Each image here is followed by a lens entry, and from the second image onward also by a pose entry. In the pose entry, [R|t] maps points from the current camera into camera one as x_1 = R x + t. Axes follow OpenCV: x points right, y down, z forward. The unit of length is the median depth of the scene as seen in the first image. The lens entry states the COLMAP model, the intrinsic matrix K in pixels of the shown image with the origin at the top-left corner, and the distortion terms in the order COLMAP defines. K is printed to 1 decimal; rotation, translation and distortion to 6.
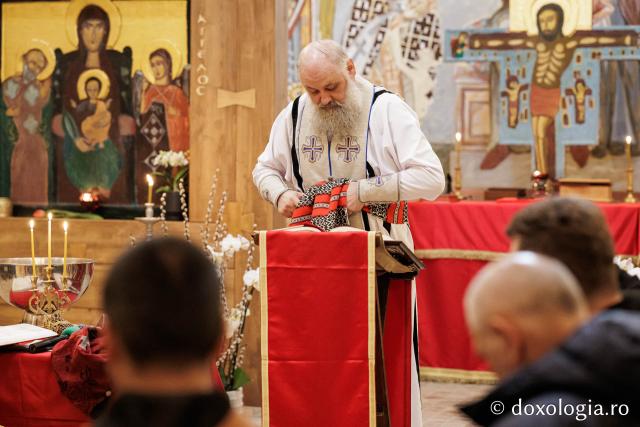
lens RADIAL K [[1710.5, 0, 338.1], [0, 1710.5, 212.7], [0, 0, 1]] dist [-0.006974, 0.000000]
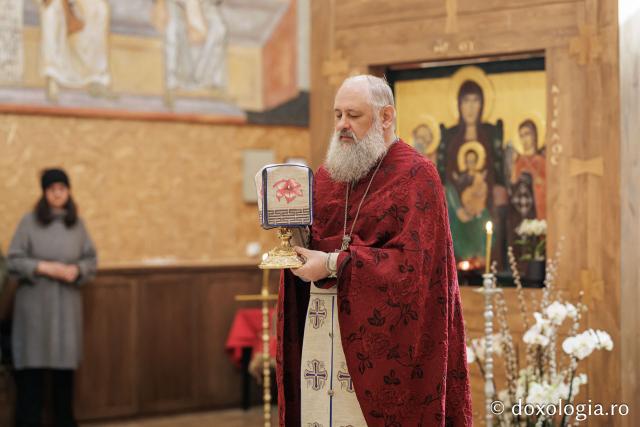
lens RADIAL K [[1710.5, 0, 331.1], [0, 1710.5, 217.2], [0, 0, 1]] dist [-0.006974, 0.000000]
pose [[0.901717, -0.016315, -0.432018, 0.225396], [0.000688, 0.999341, -0.036305, -0.000696], [0.432325, 0.032440, 0.901134, 0.029225]]
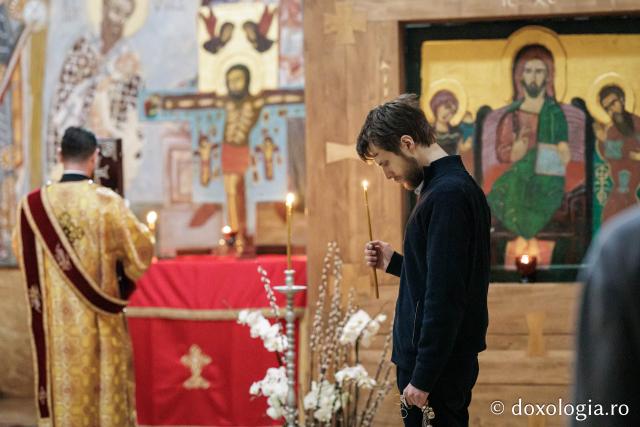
lens RADIAL K [[1710.5, 0, 339.3], [0, 1710.5, 199.6], [0, 0, 1]] dist [-0.006974, 0.000000]
pose [[0.996803, -0.026421, 0.075401, 0.119097], [0.029491, 0.998768, -0.039899, 0.001556], [-0.074254, 0.041996, 0.996355, -0.022926]]
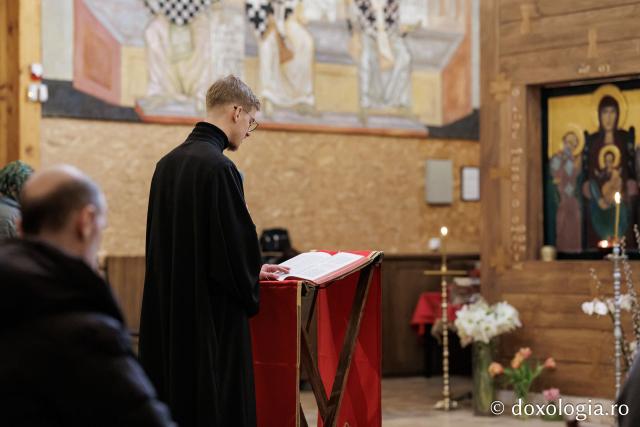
lens RADIAL K [[1715.8, 0, 317.9], [0, 1715.8, 212.3], [0, 0, 1]] dist [0.010211, 0.000000]
pose [[0.847116, -0.026782, -0.530733, 0.353545], [-0.002984, 0.998474, -0.055147, 0.038494], [0.531400, 0.048300, 0.845743, -0.209164]]
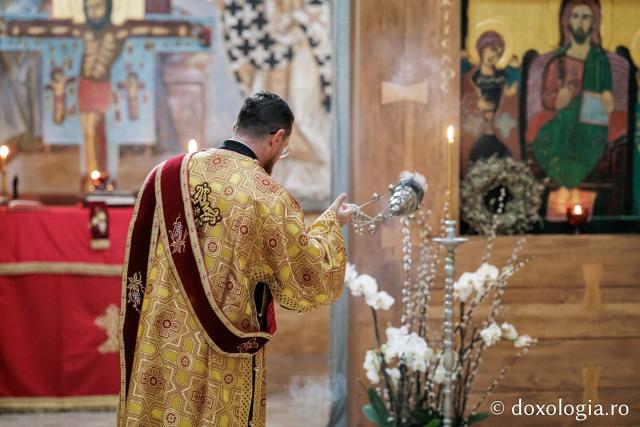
lens RADIAL K [[1710.5, 0, 329.3], [0, 1710.5, 212.2], [0, 0, 1]] dist [-0.006974, 0.000000]
pose [[0.872347, -0.022918, 0.488349, -0.245093], [0.021968, 0.999729, 0.007675, -0.008353], [-0.488393, 0.004033, 0.872614, 0.162229]]
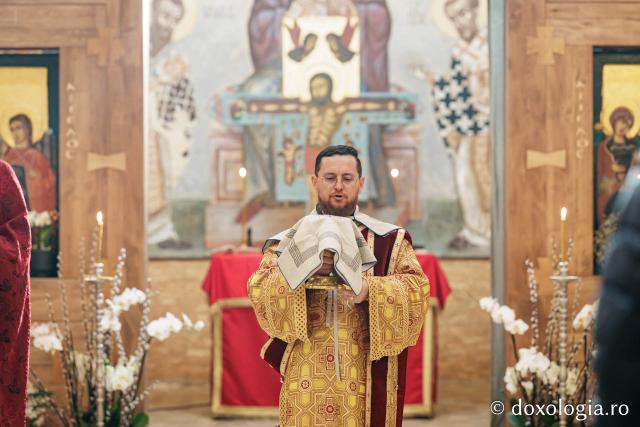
lens RADIAL K [[1710.5, 0, 352.0], [0, 1710.5, 216.7], [0, 0, 1]] dist [-0.006974, 0.000000]
pose [[0.943590, -0.014898, 0.330780, -0.253550], [0.023269, 0.999501, -0.021361, -0.005643], [-0.330296, 0.027853, 0.943466, -0.053406]]
